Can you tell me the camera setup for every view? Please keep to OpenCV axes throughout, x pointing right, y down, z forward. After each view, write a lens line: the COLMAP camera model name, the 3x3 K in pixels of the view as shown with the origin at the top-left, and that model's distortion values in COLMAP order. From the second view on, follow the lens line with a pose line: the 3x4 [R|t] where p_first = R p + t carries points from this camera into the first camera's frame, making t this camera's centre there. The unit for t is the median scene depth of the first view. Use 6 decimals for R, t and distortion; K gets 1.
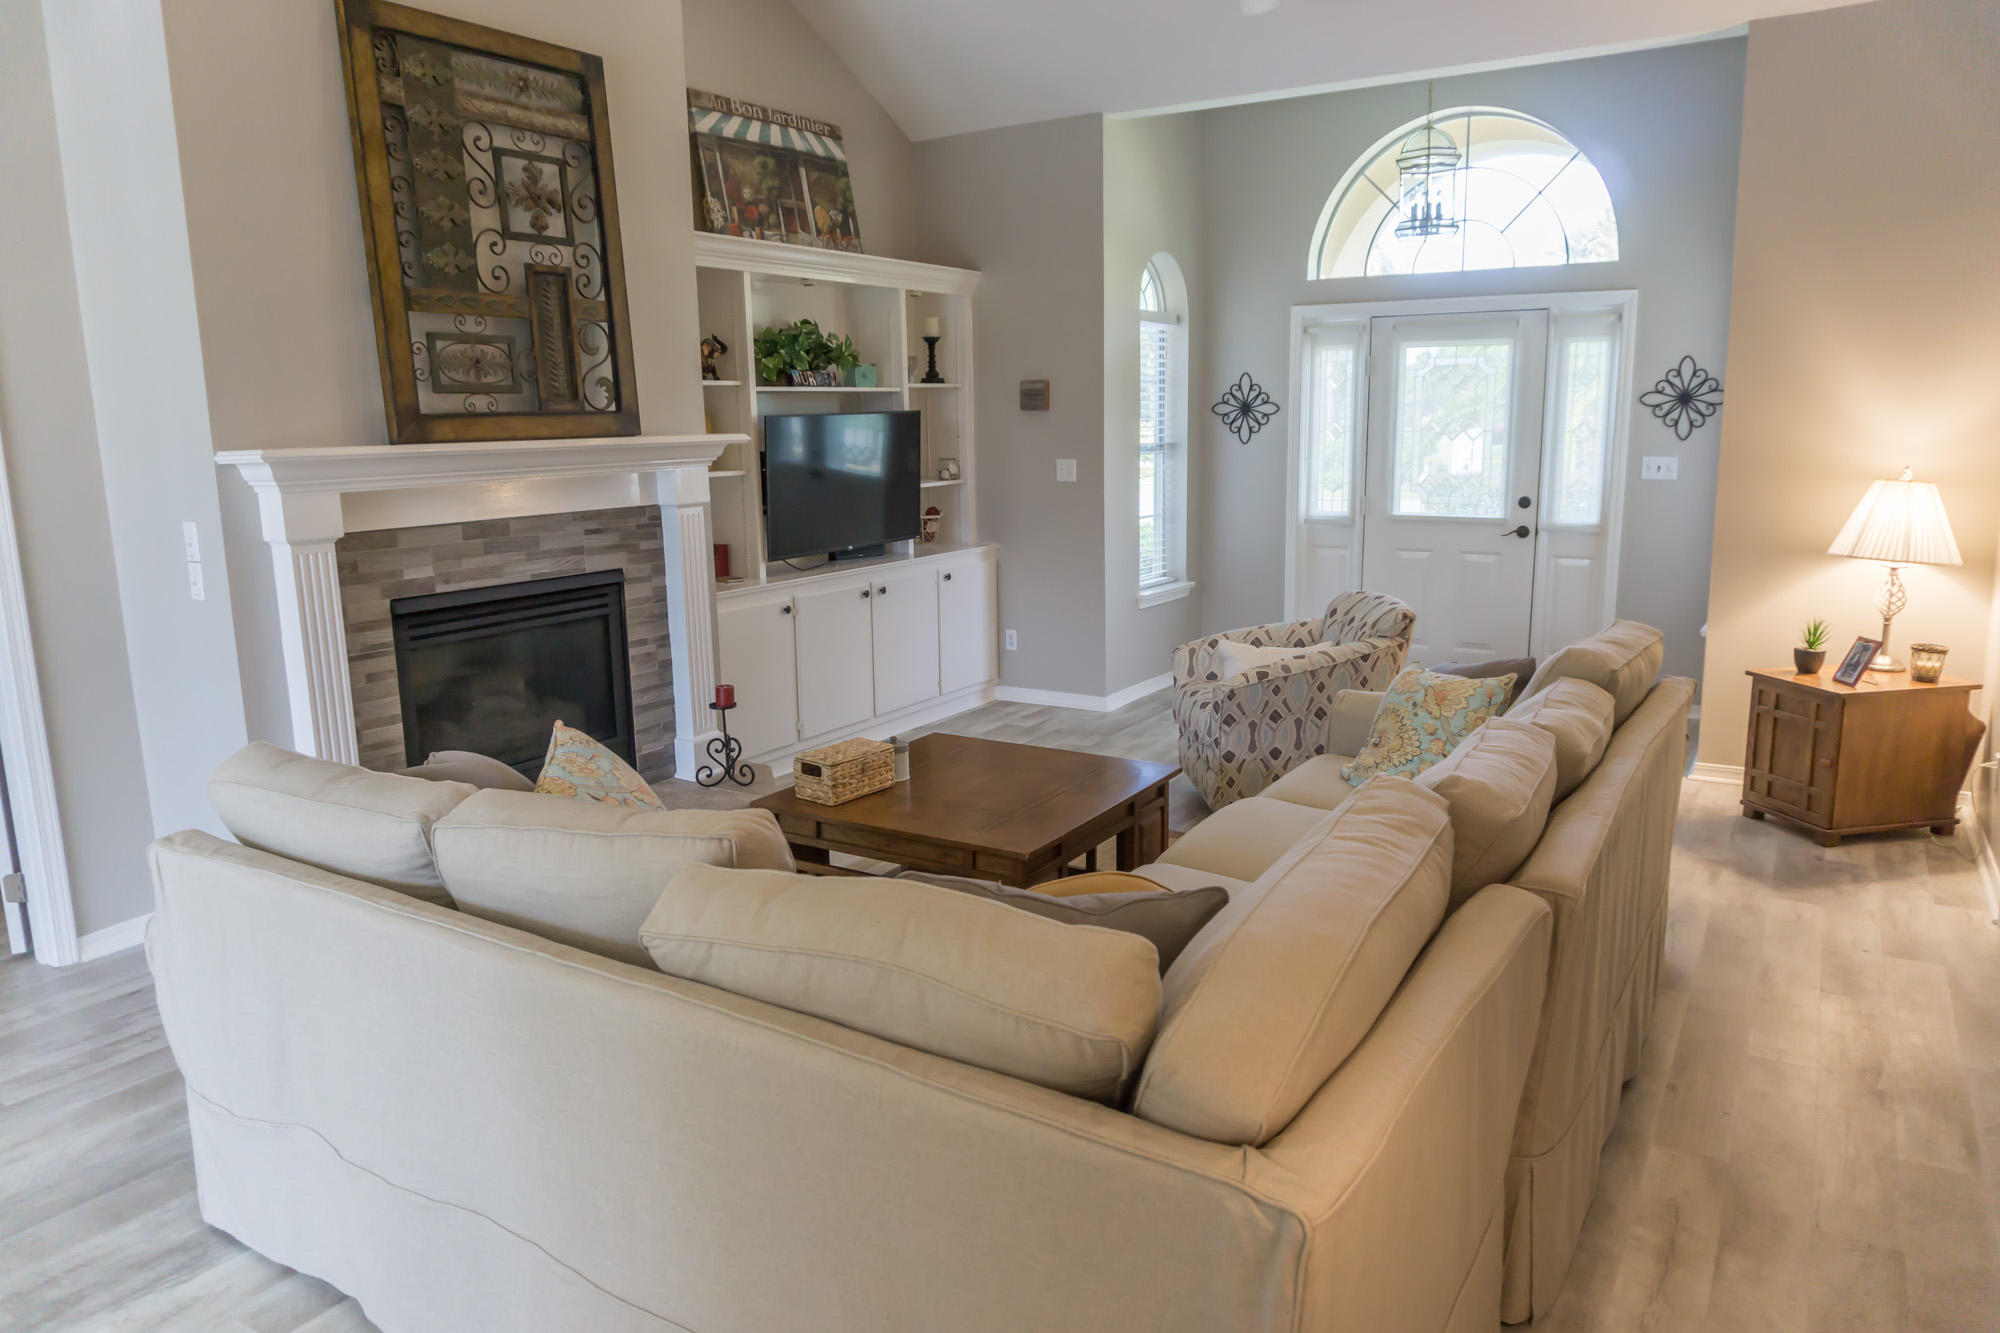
lens RADIAL K [[1342.6, 0, 998.2], [0, 1342.6, 669.8], [0, 0, 1]] dist [-0.020341, -0.005765]
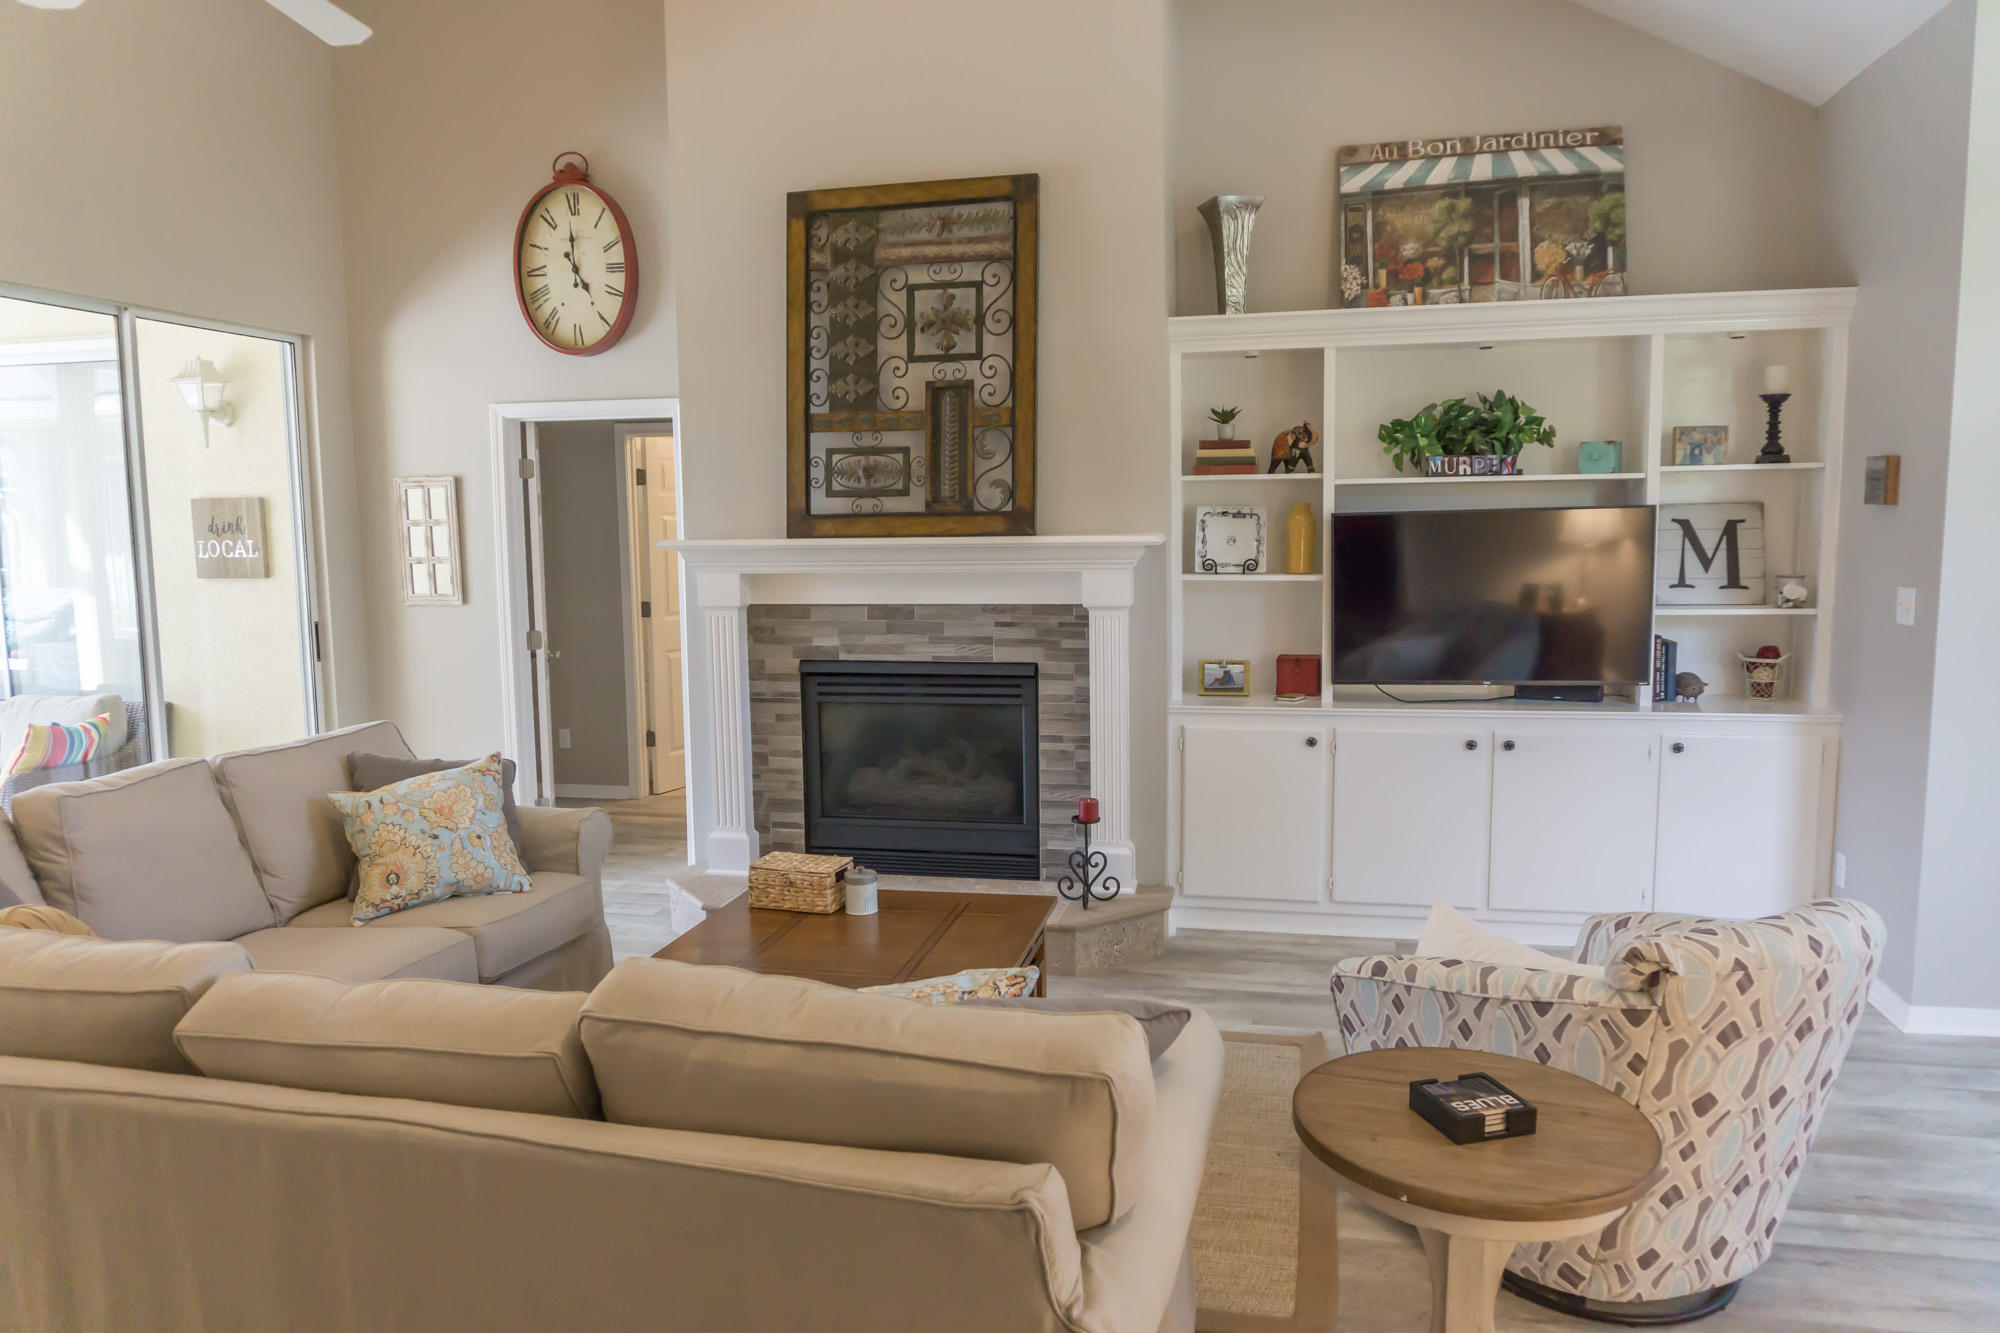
lens RADIAL K [[1342.6, 0, 1002.9], [0, 1342.6, 666.0], [0, 0, 1]] dist [-0.020341, -0.005765]
pose [[0.324126, 0.116491, -0.938814, 0.676149], [-0.168010, 0.983702, 0.064056, -0.135582], [0.930975, 0.136968, 0.338415, 0.635243]]
